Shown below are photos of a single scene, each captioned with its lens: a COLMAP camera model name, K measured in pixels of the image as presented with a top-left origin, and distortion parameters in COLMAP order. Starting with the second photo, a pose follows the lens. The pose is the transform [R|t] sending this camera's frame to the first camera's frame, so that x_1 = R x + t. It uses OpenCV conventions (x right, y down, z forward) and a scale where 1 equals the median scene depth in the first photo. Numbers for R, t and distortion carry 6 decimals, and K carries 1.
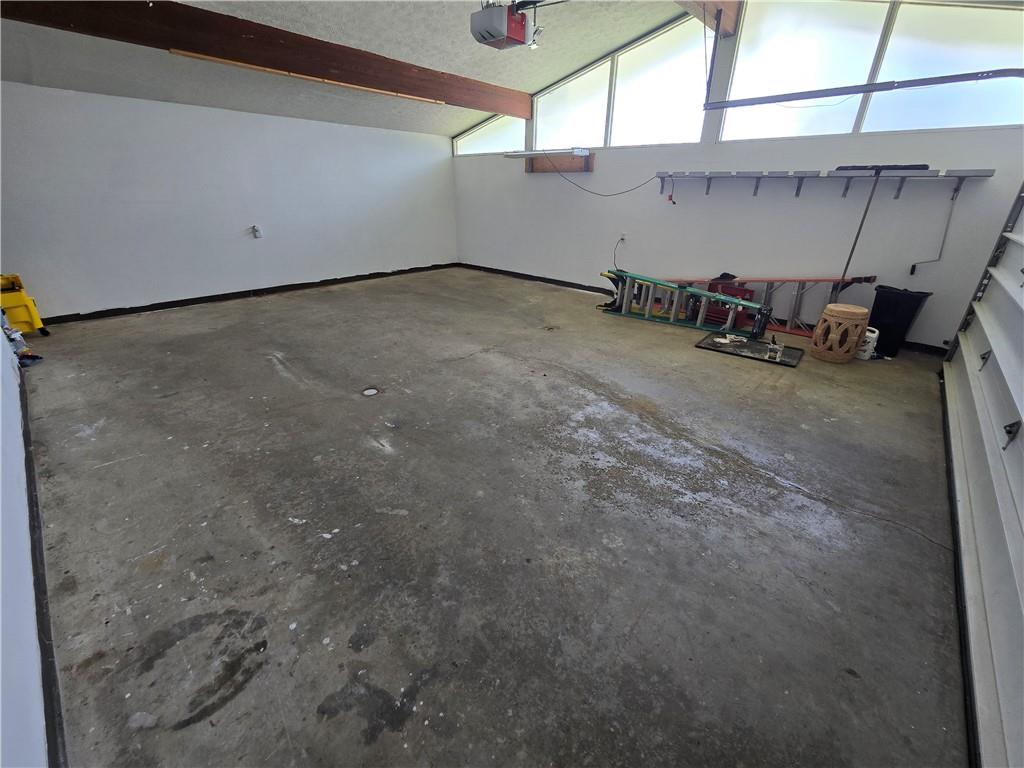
lens RADIAL K [[420.5, 0, 512.7], [0, 420.5, 383.4], [0, 0, 1]] dist [-0.003688, 0.000236]
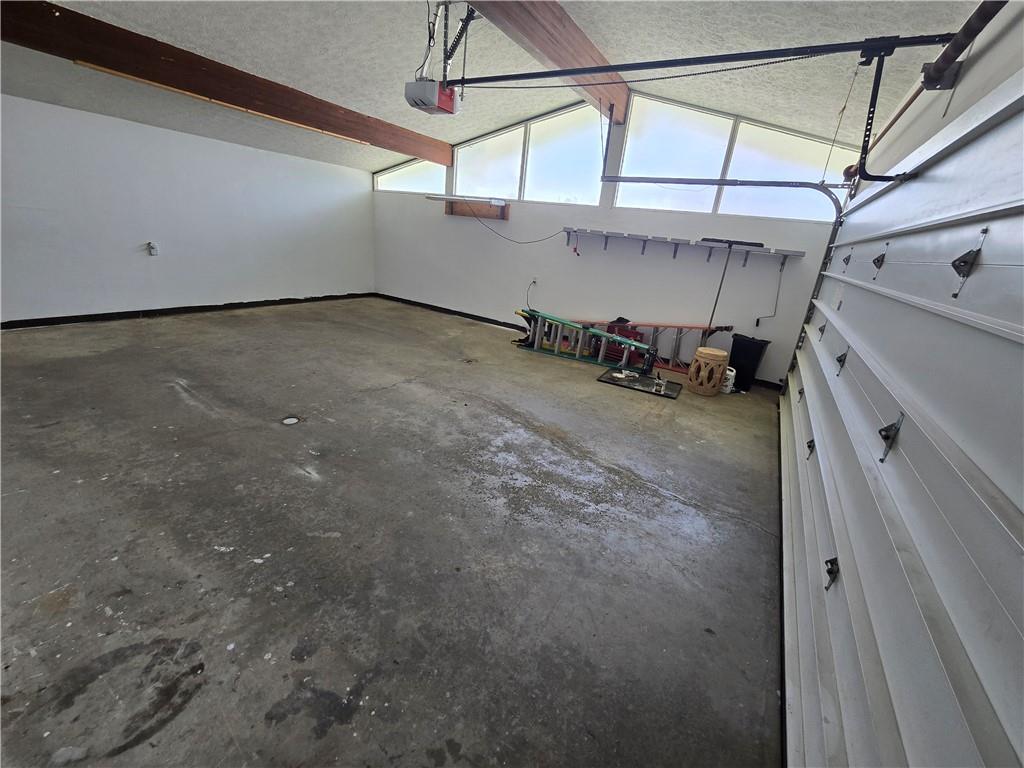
lens RADIAL K [[420.5, 0, 512.3], [0, 420.5, 387.8], [0, 0, 1]] dist [-0.003688, 0.000236]
pose [[0.978685, 0.012337, 0.204995, -0.039956], [0.000431, 0.998068, -0.062125, 0.005415], [-0.205366, 0.060889, 0.976789, -0.108758]]
